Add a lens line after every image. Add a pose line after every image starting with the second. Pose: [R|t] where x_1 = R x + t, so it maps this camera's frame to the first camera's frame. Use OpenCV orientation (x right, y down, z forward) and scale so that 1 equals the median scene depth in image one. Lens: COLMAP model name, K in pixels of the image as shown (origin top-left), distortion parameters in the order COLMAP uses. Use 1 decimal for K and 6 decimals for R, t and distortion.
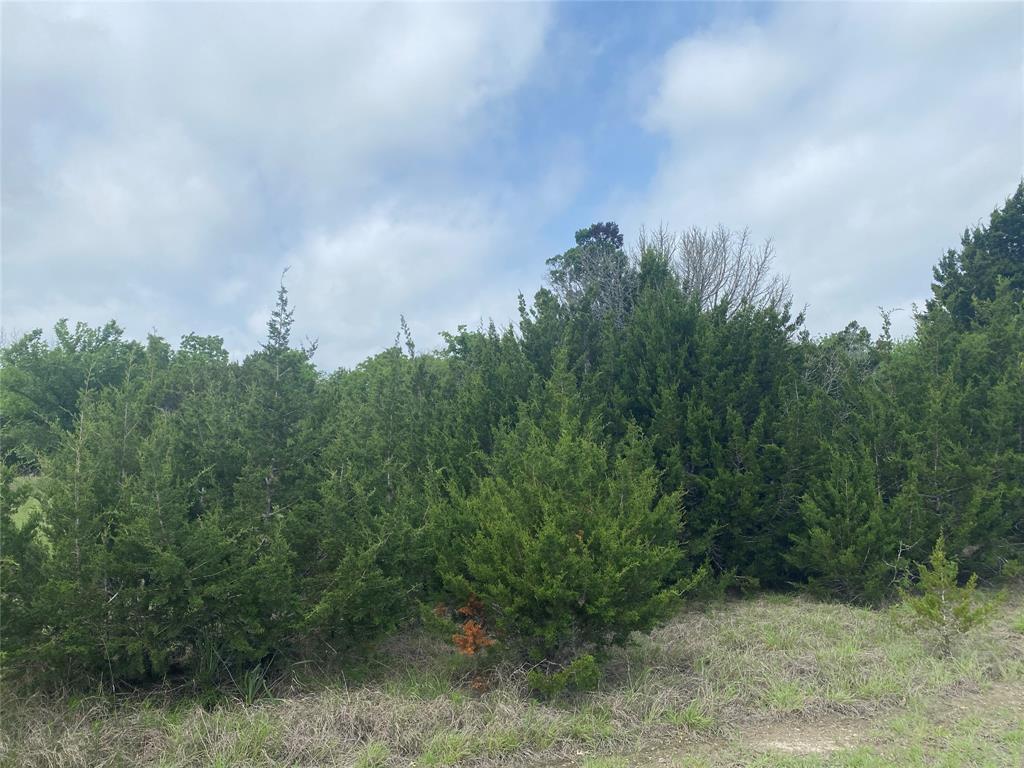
lens RADIAL K [[840.4, 0, 544.4], [0, 840.4, 367.5], [0, 0, 1]] dist [0.076333, -0.059513]
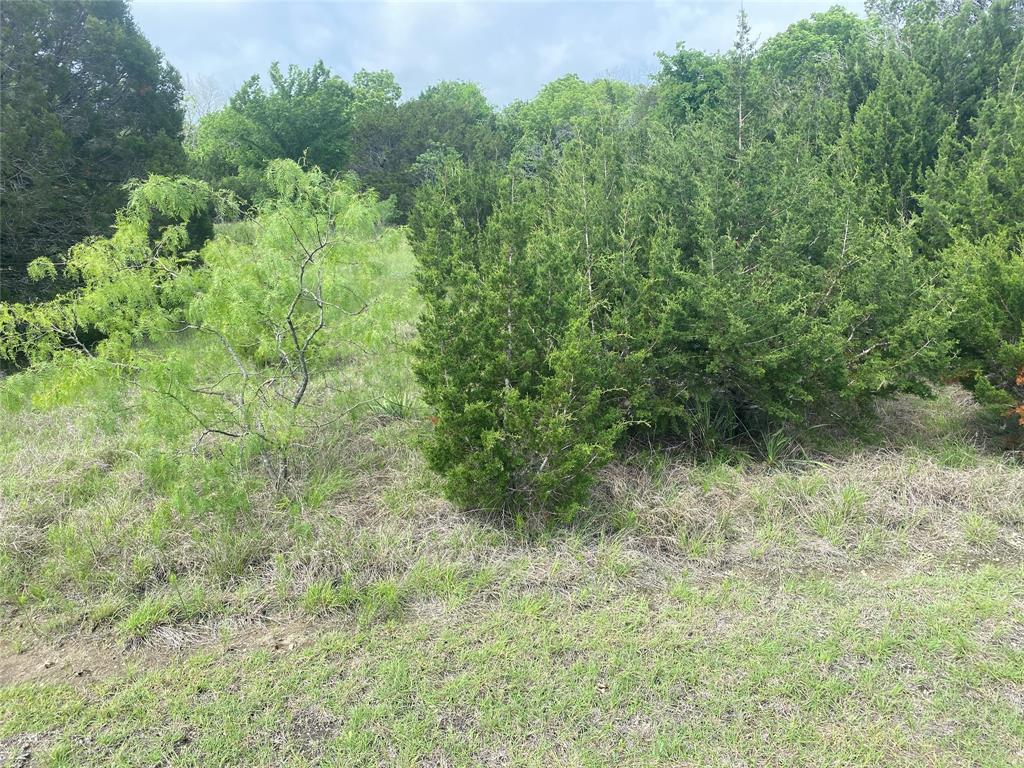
lens RADIAL K [[840.4, 0, 520.0], [0, 840.4, 388.2], [0, 0, 1]] dist [0.076333, -0.059513]
pose [[0.982364, 0.010763, -0.186669, -0.451580], [0.051643, 0.943889, 0.326200, -0.034597], [0.179706, -0.330087, 0.926687, 0.058630]]
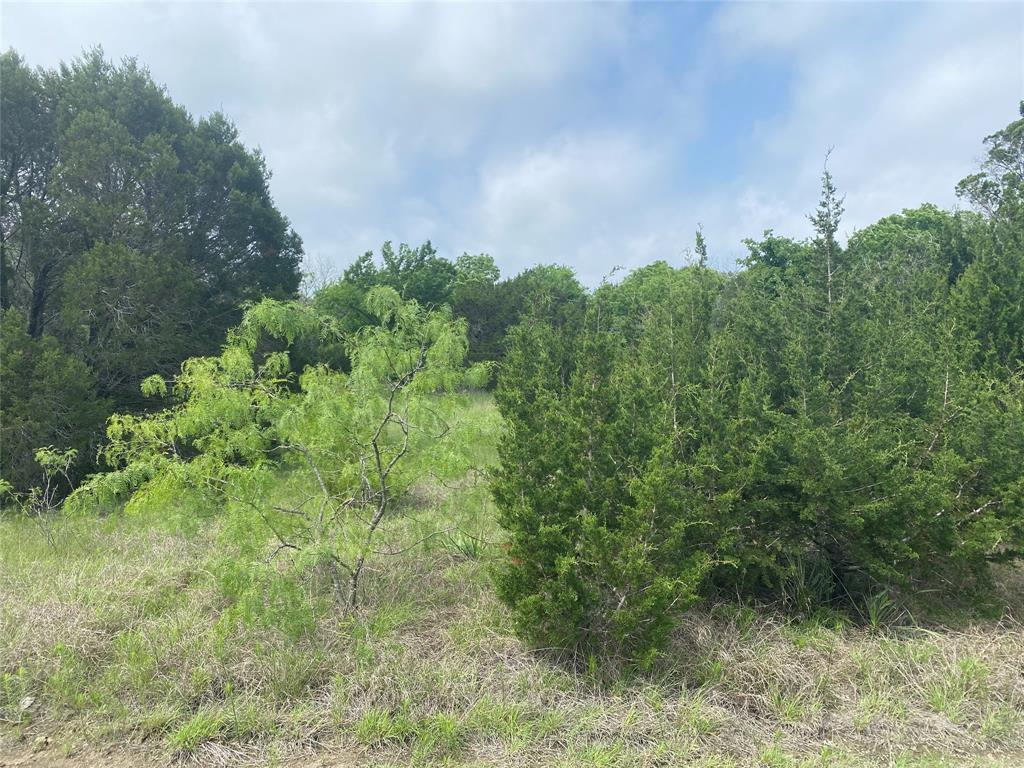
lens RADIAL K [[840.4, 0, 512.7], [0, 840.4, 373.5], [0, 0, 1]] dist [0.076333, -0.059513]
pose [[0.955914, 0.007341, -0.293553, -0.449902], [0.024136, 0.994341, 0.103462, 0.016150], [0.292652, -0.105986, 0.950327, 0.055007]]
